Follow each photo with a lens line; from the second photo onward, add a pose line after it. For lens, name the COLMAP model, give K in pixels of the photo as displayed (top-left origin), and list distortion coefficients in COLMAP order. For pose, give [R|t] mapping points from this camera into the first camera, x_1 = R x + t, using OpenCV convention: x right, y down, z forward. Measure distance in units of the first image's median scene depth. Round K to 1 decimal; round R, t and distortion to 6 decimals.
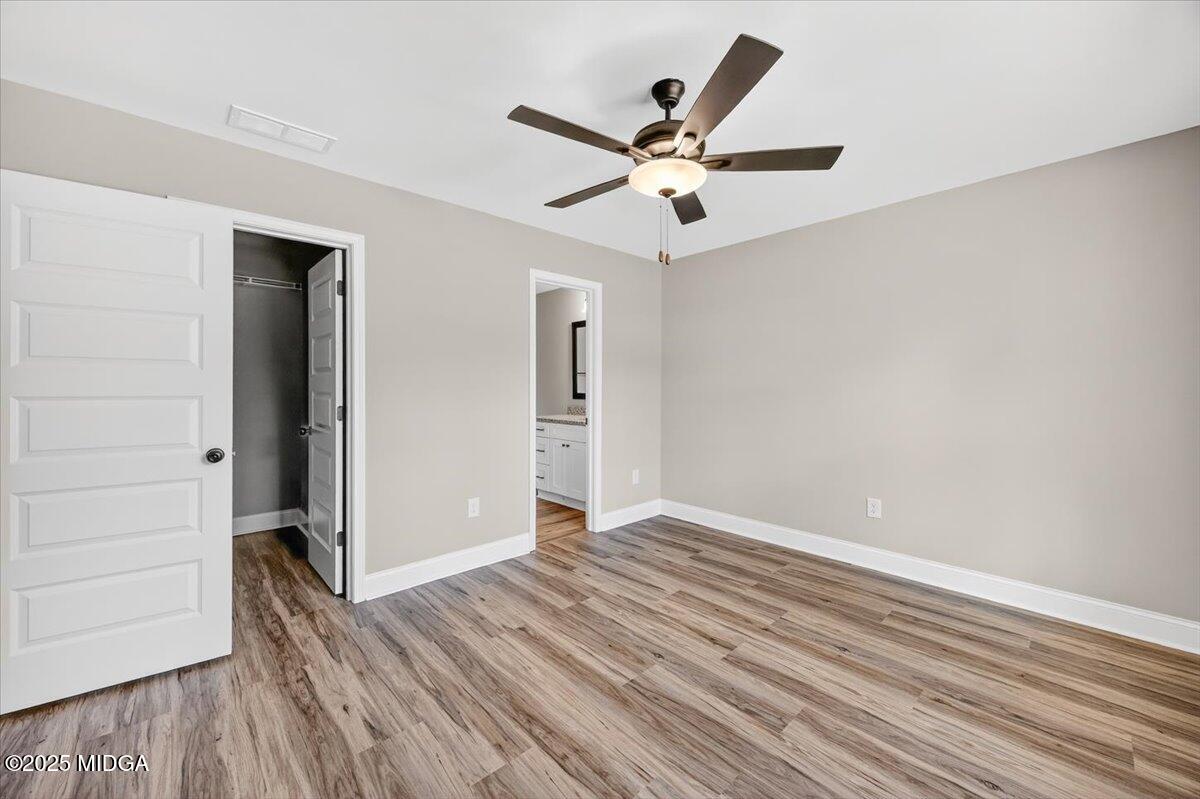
lens RADIAL K [[476.7, 0, 598.5], [0, 476.7, 396.4], [0, 0, 1]] dist [-0.003555, 0.000043]
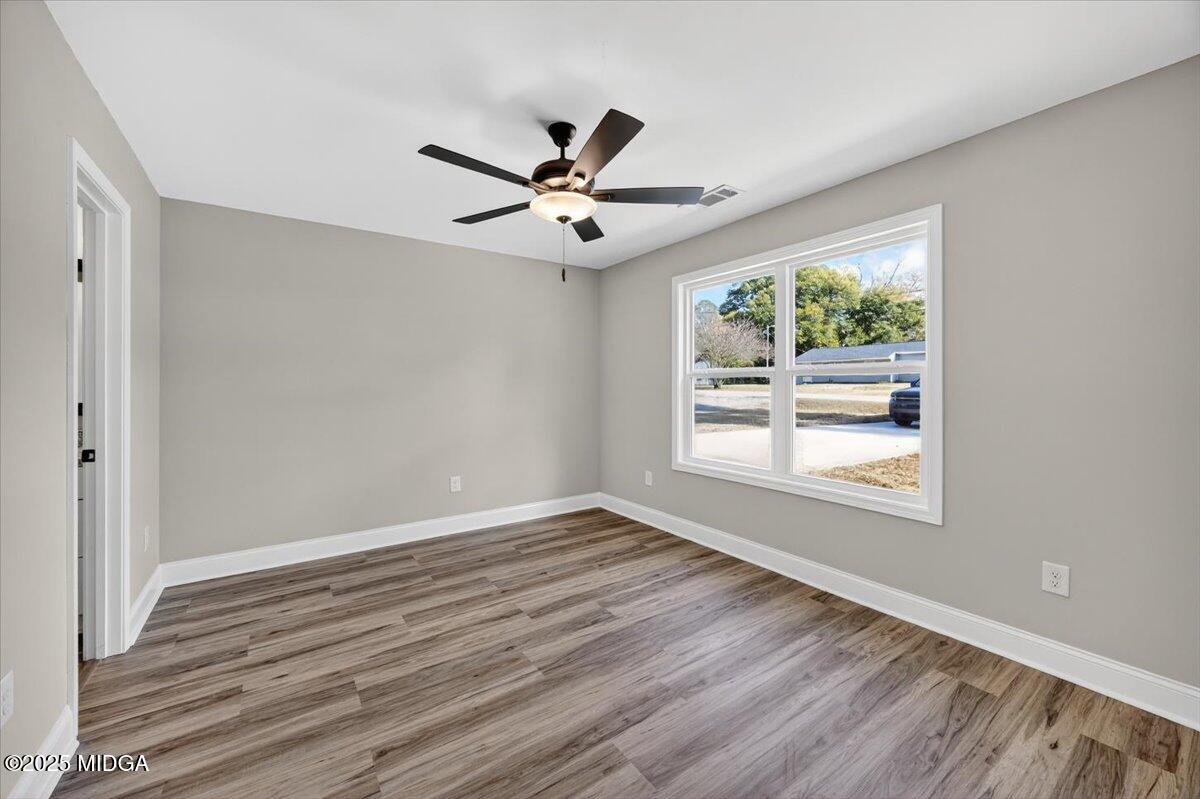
lens RADIAL K [[476.7, 0, 598.5], [0, 476.7, 396.4], [0, 0, 1]] dist [-0.003555, 0.000043]
pose [[0.100400, -0.021795, 0.994708, -0.763708], [0.025032, 0.999499, 0.019373, -0.010625], [-0.994632, 0.022954, 0.100896, 0.616737]]
